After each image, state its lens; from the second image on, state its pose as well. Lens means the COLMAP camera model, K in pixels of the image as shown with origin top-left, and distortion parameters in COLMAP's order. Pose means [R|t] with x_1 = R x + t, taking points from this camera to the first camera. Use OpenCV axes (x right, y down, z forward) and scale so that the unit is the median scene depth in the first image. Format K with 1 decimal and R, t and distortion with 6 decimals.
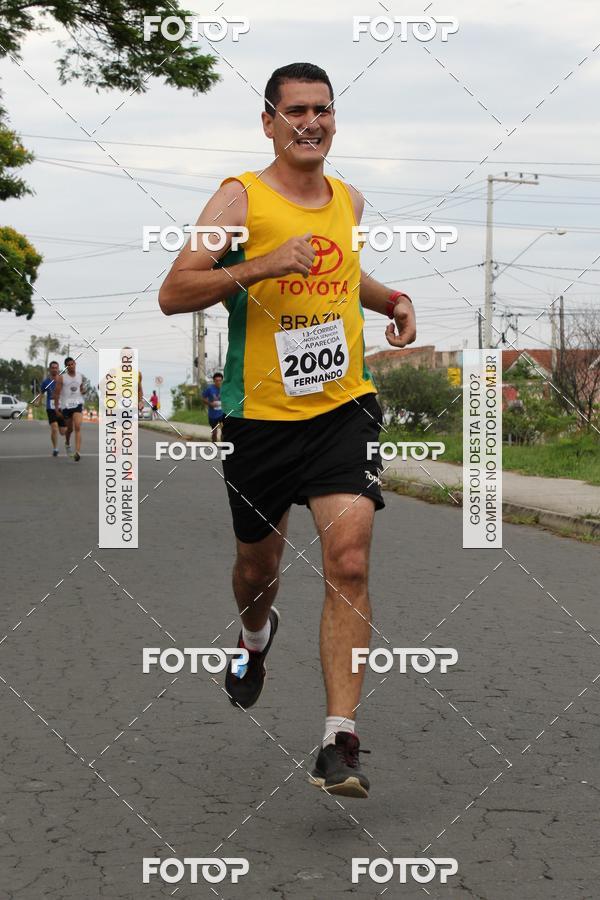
lens RADIAL K [[5324.9, 0, 261.7], [0, 5324.9, 448.1], [0, 0, 1]] dist [0.728794, -18.253458]
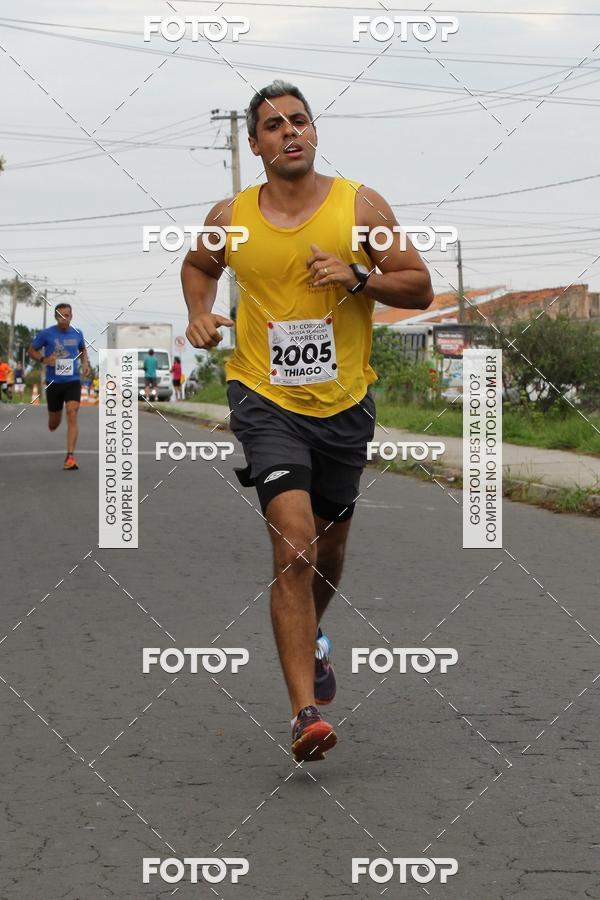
lens RADIAL K [[5324.9, 0, 261.7], [0, 5324.9, 448.1], [0, 0, 1]] dist [0.728794, -18.253458]
pose [[0.999655, -0.014563, 0.021872, -0.023664], [0.014419, 0.999874, 0.006709, -0.003588], [-0.021967, -0.006391, 0.999738, 0.320754]]
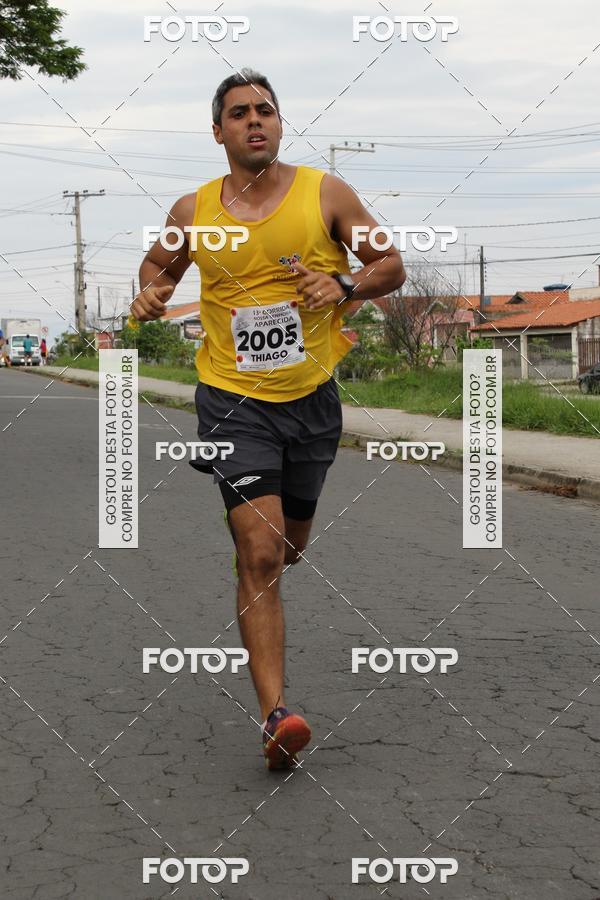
lens RADIAL K [[5324.9, 0, 261.7], [0, 5324.9, 448.1], [0, 0, 1]] dist [0.728794, -18.253458]
pose [[0.999508, -0.018048, 0.025649, -0.002529], [0.017798, 0.999792, 0.009960, 0.001904], [-0.025823, -0.009499, 0.999621, -0.135398]]
